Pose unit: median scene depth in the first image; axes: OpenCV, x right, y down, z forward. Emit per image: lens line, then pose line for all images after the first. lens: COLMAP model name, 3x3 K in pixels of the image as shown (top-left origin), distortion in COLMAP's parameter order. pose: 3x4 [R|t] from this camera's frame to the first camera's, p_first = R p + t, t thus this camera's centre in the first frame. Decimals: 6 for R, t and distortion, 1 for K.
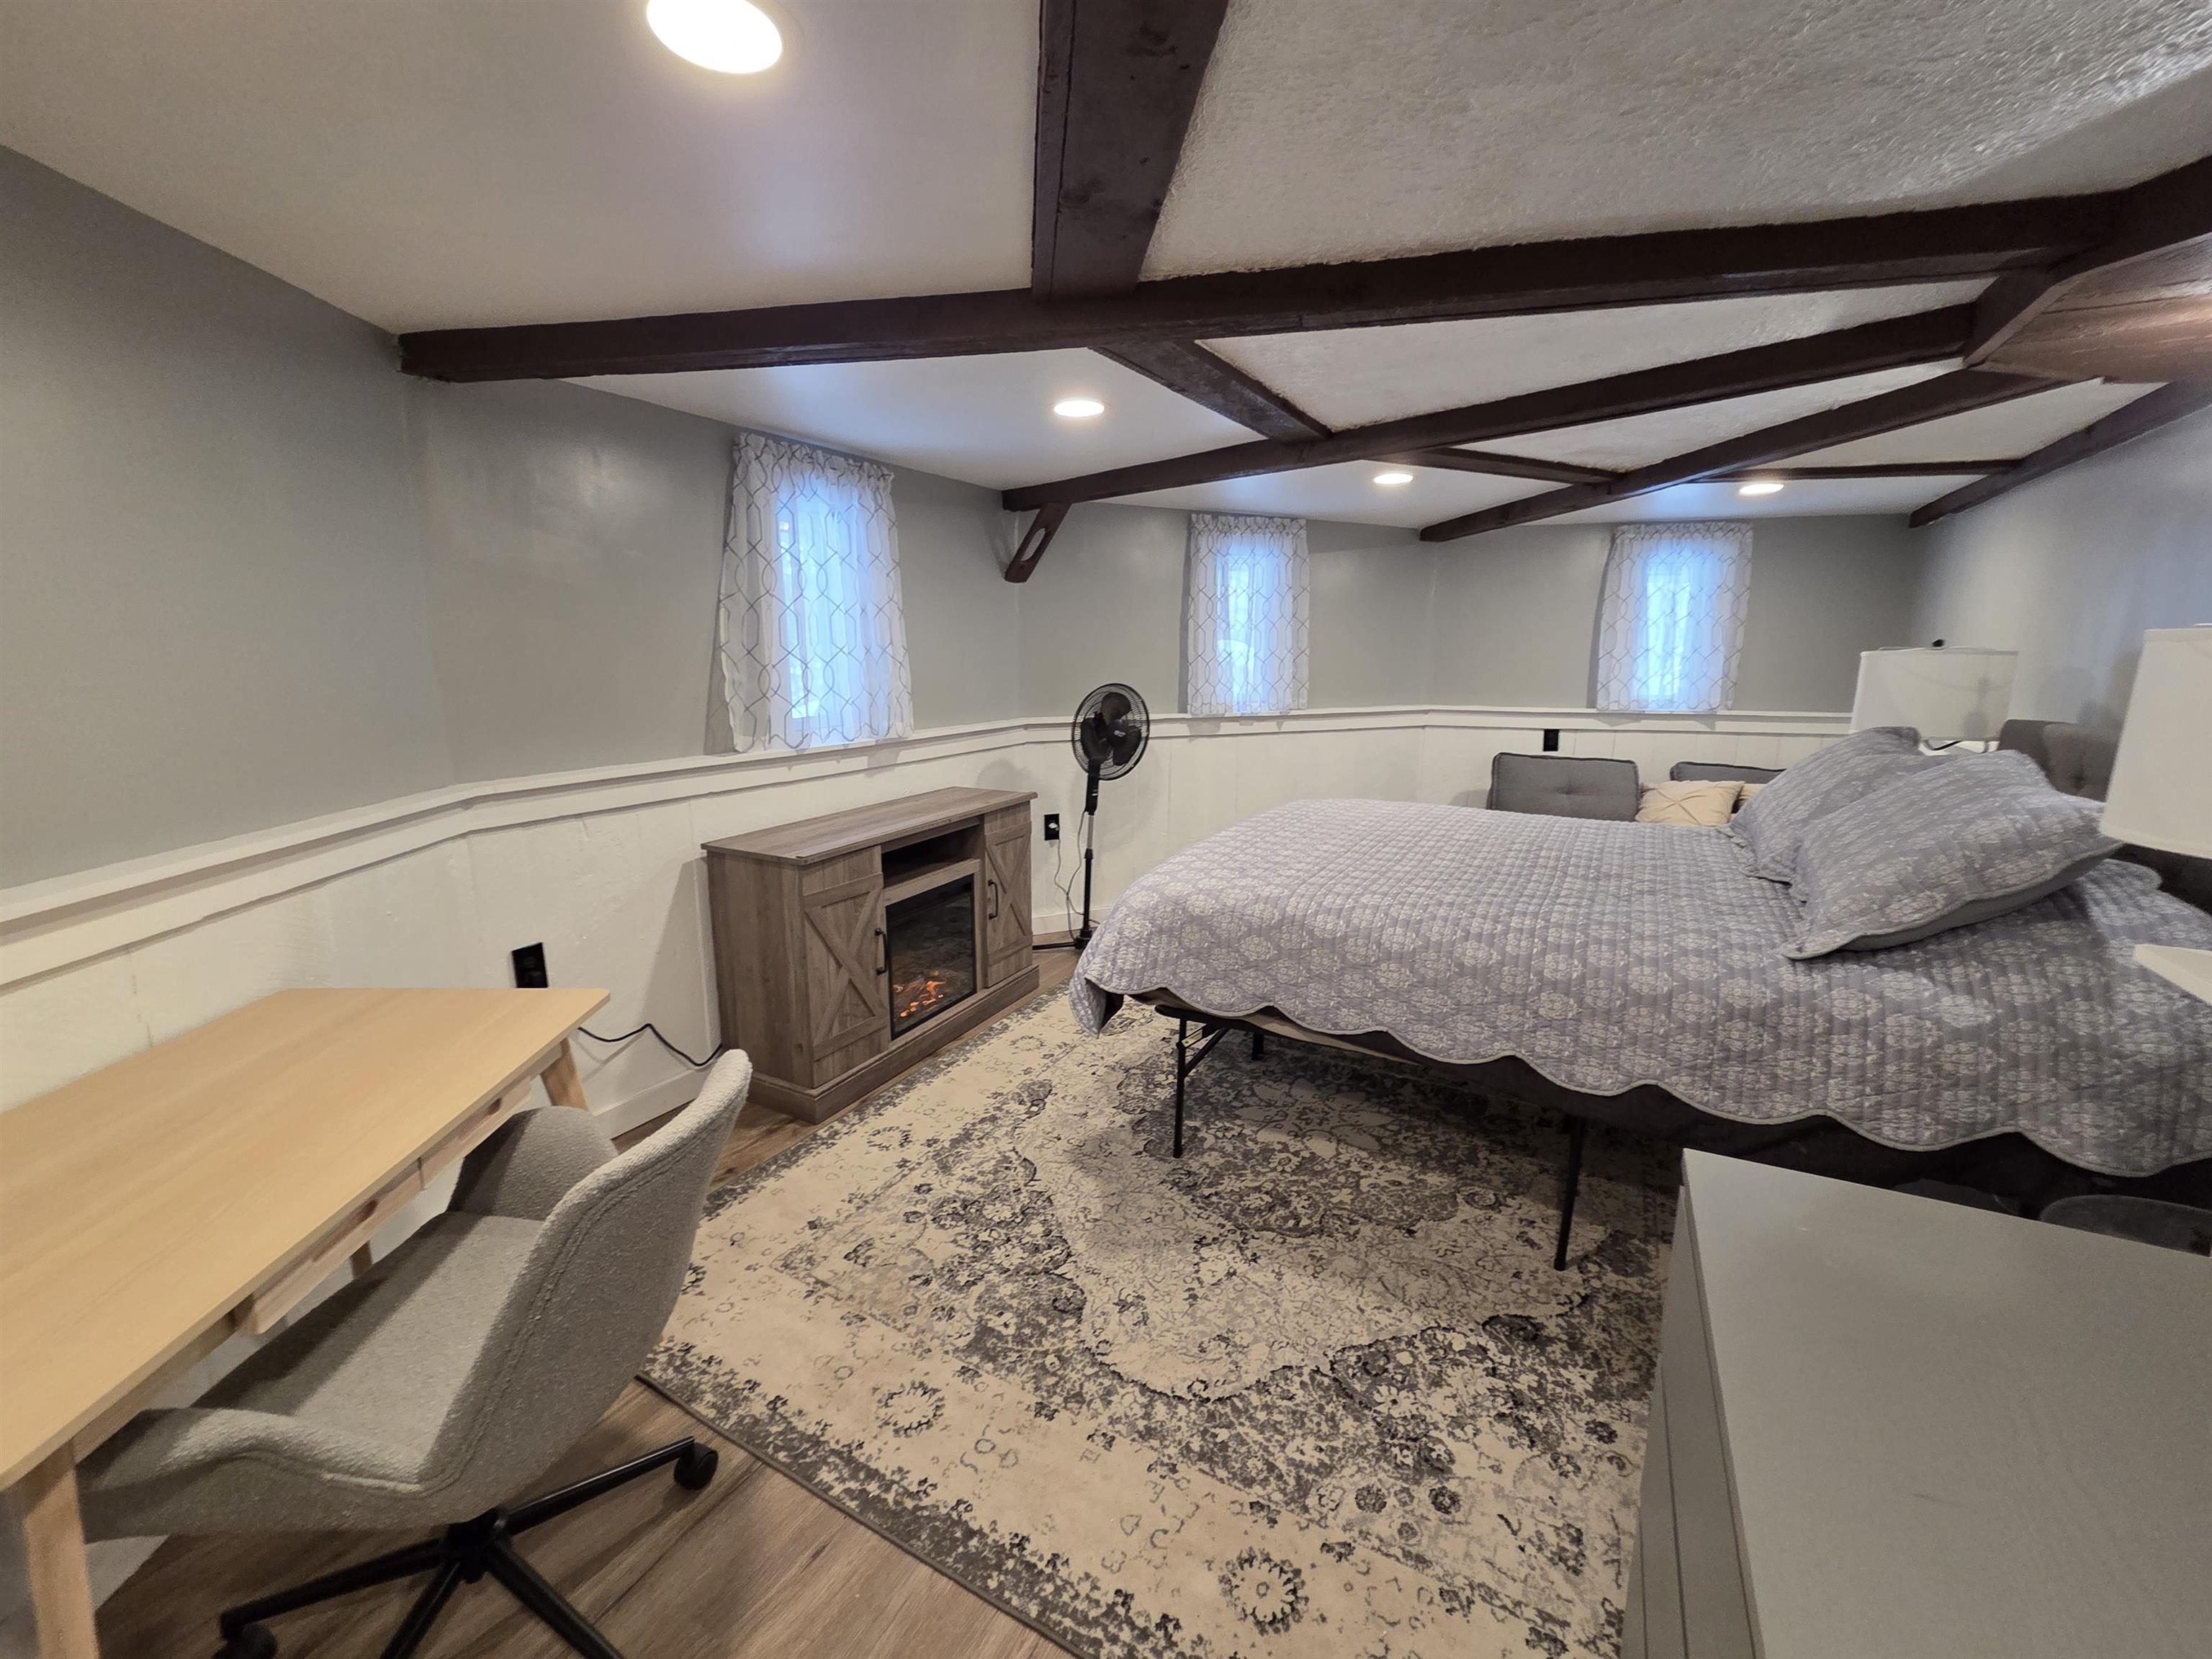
lens RADIAL K [[901.7, 0, 1111.0], [0, 901.7, 825.6], [0, 0, 1]] dist [0.002124, -0.000024]
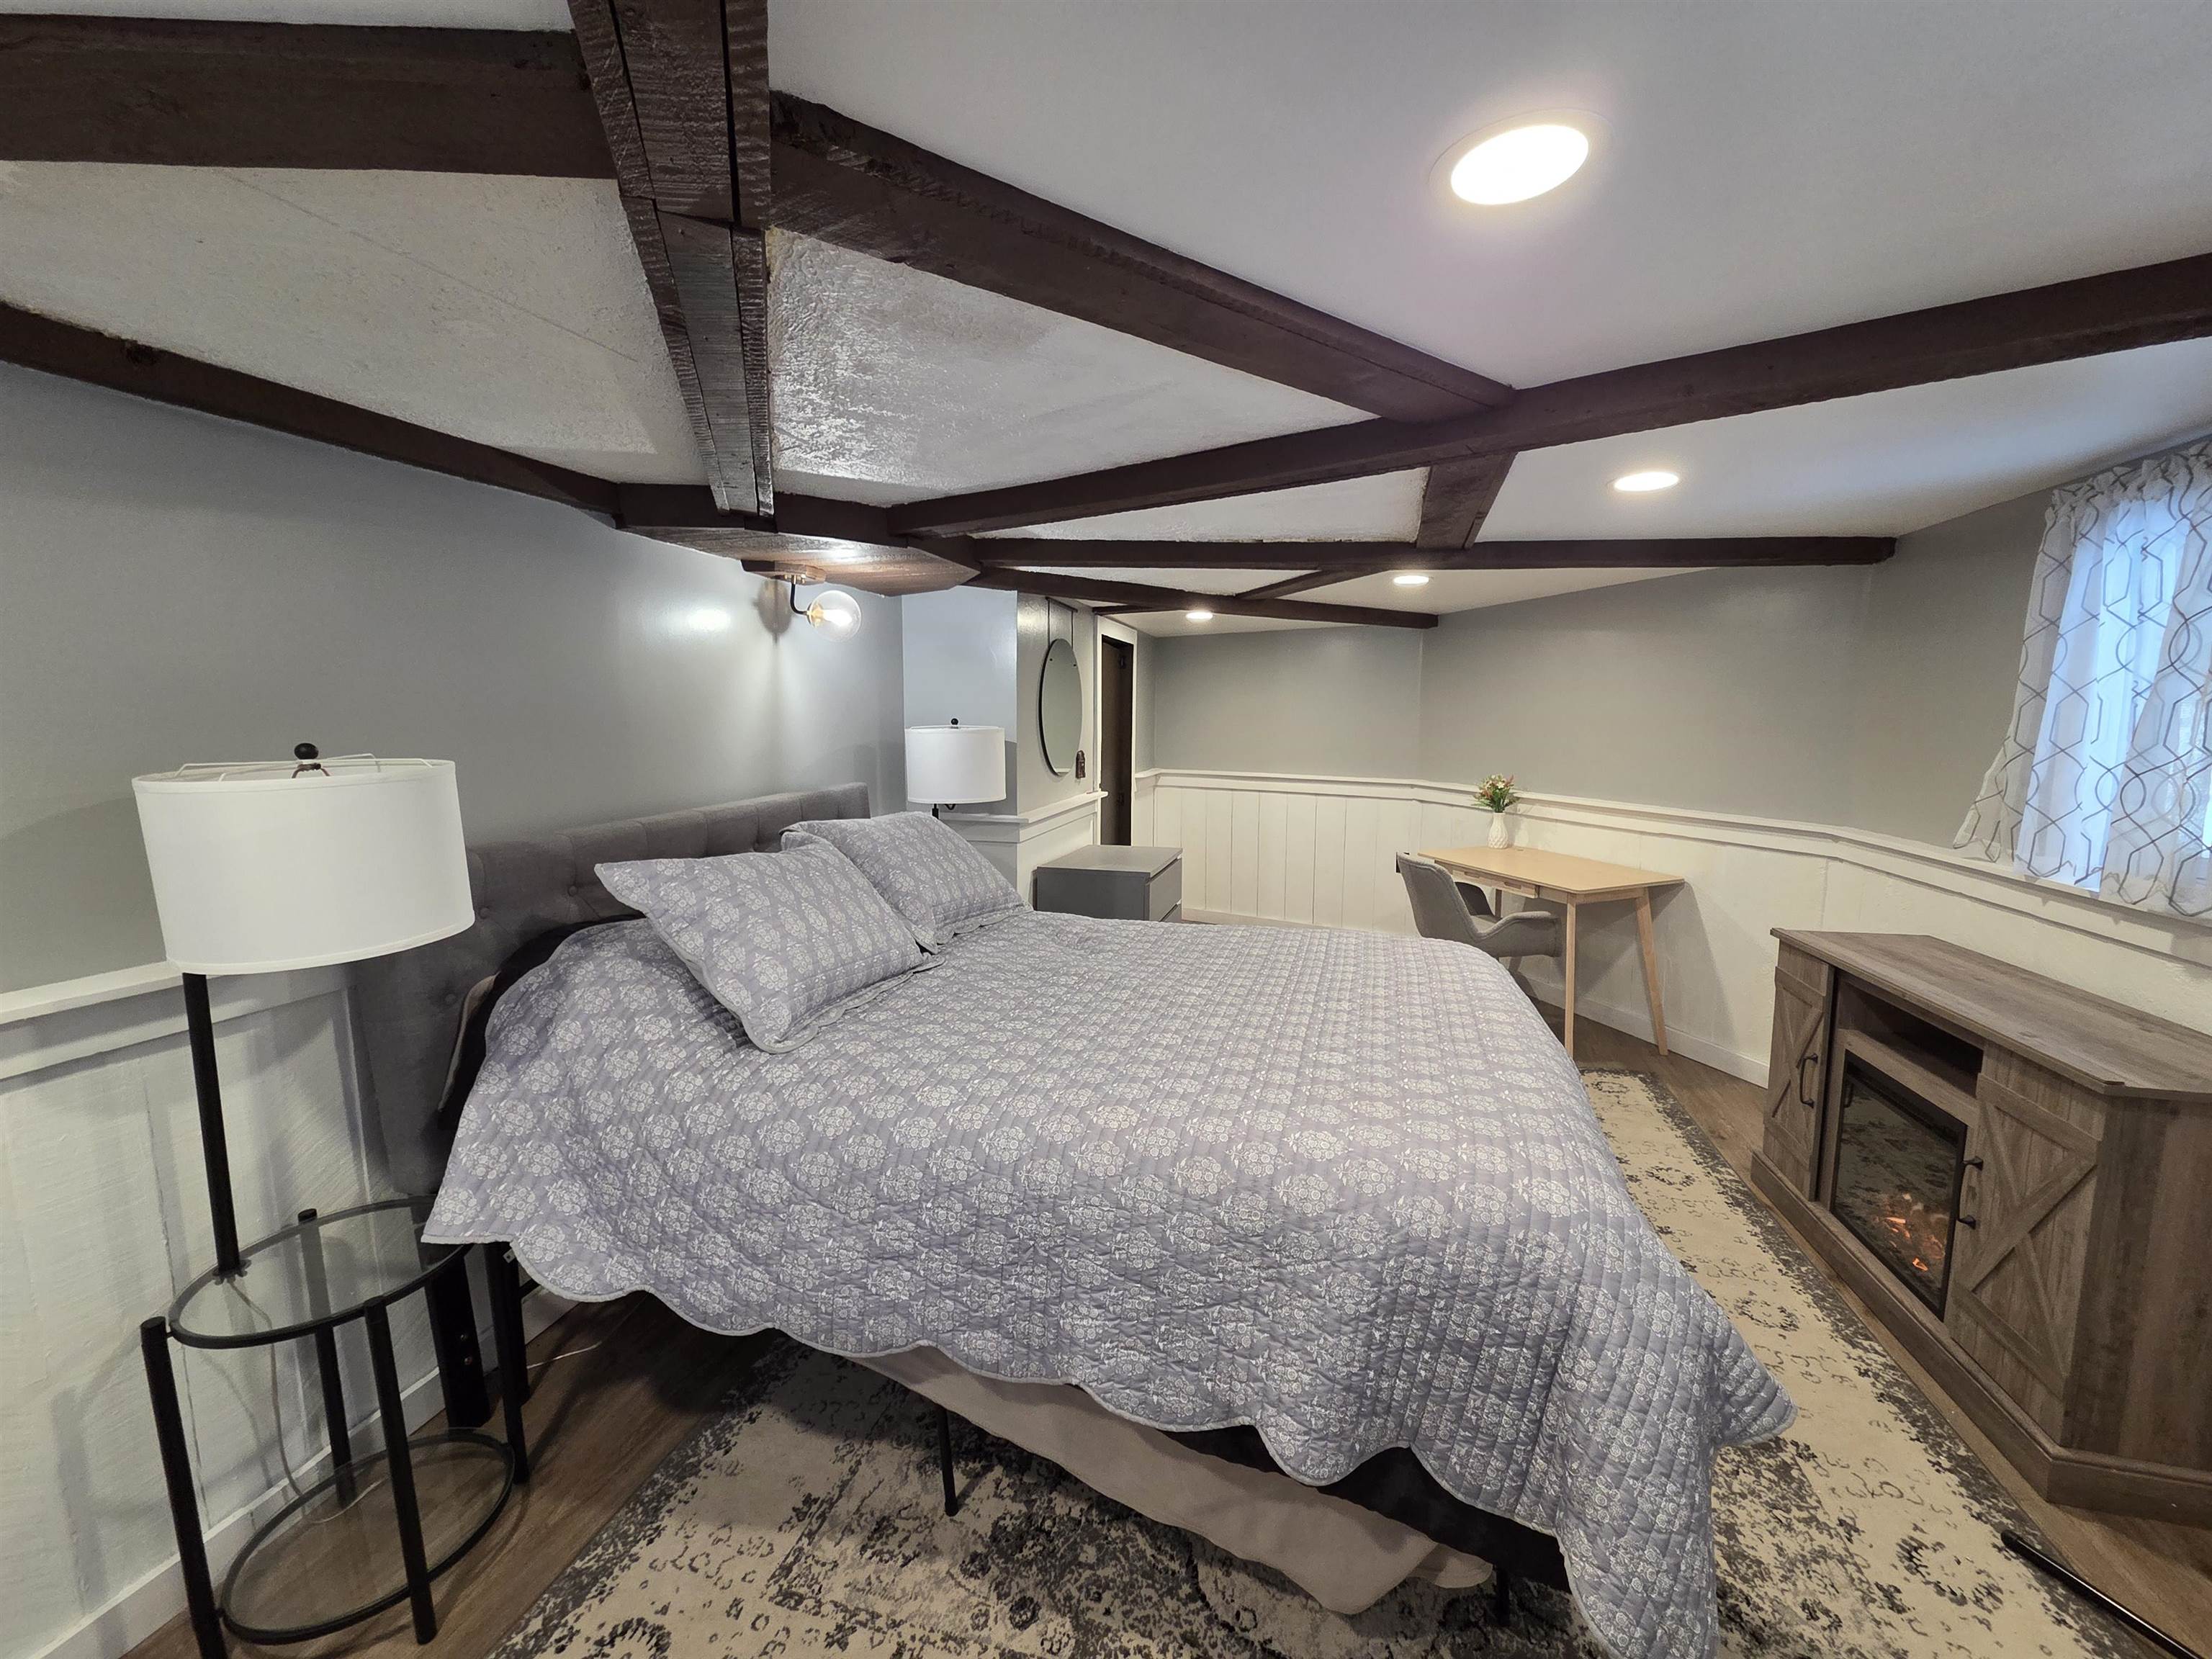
lens RADIAL K [[901.7, 0, 1109.1], [0, 901.7, 834.7], [0, 0, 1]] dist [0.002124, -0.000024]
pose [[-0.969622, 0.030806, -0.242660, 0.709886], [-0.049549, 0.946735, 0.318179, -0.386501], [0.239537, 0.320537, -0.916449, 1.786104]]
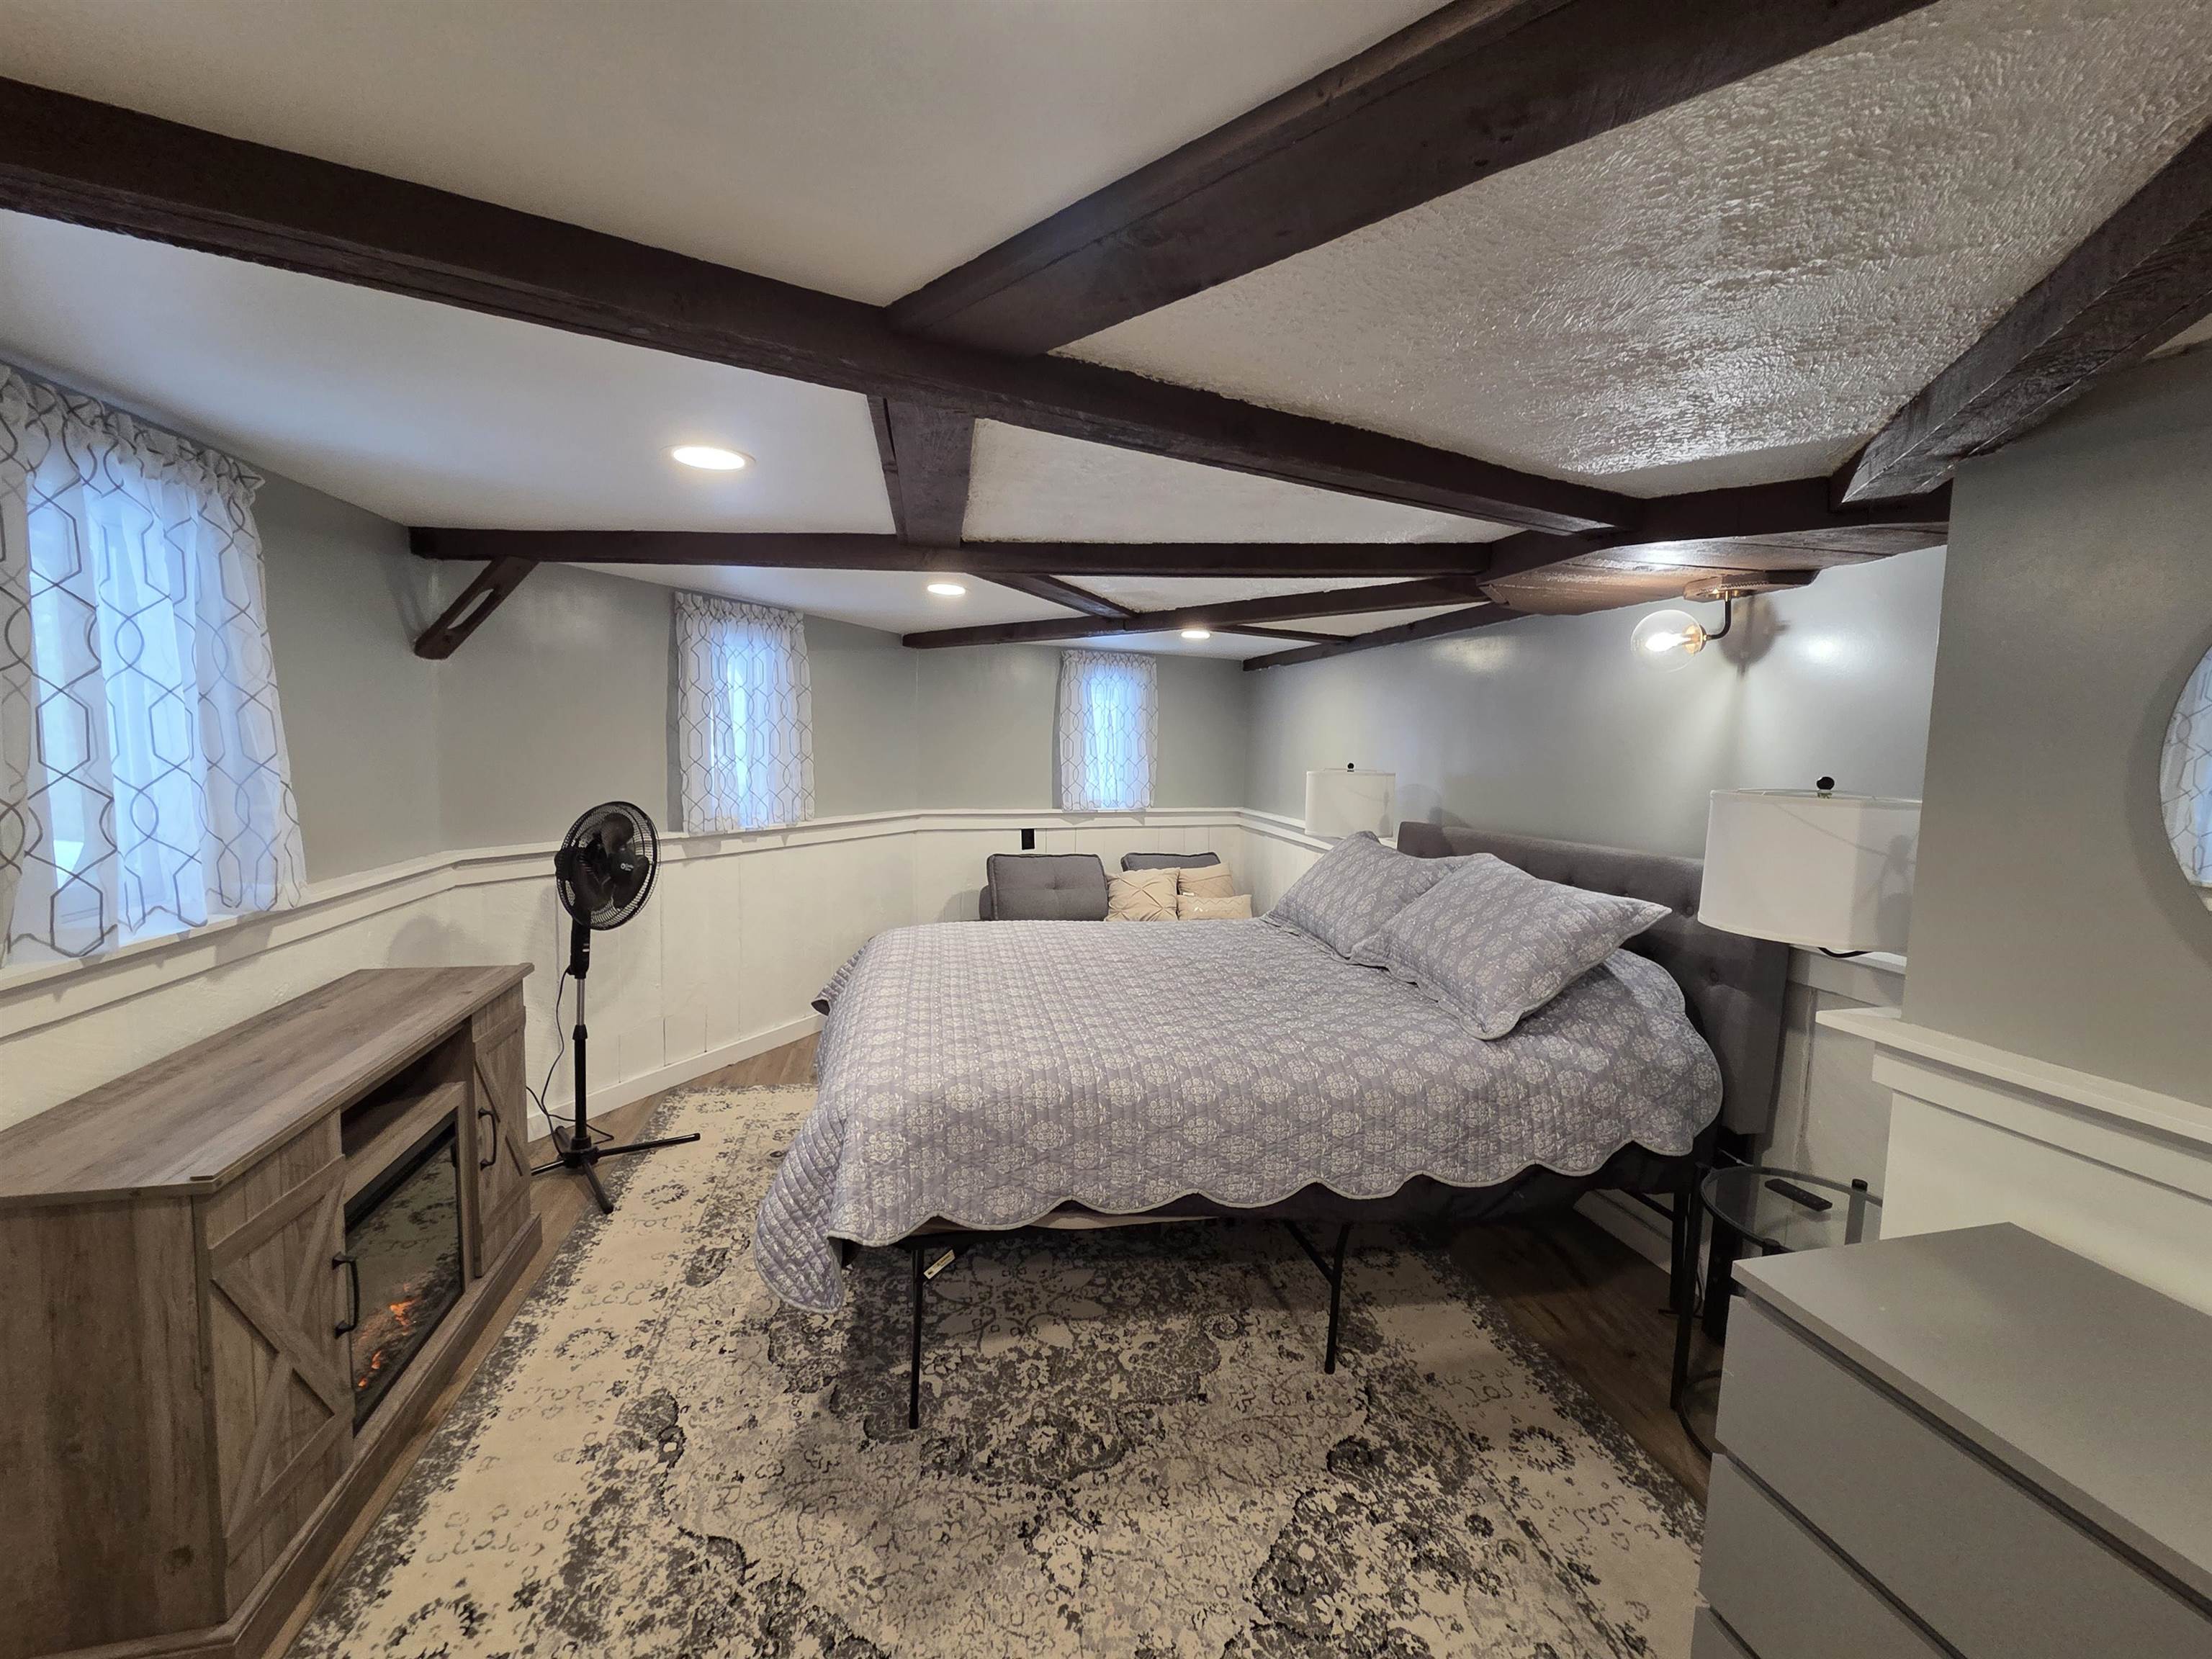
lens RADIAL K [[901.7, 0, 1102.5], [0, 901.7, 828.4], [0, 0, 1]] dist [0.002124, -0.000024]
pose [[0.754332, -0.043700, 0.655037, -0.289401], [0.100992, 0.993629, -0.050013, -0.087262], [-0.648679, 0.103880, 0.753939, 0.255901]]
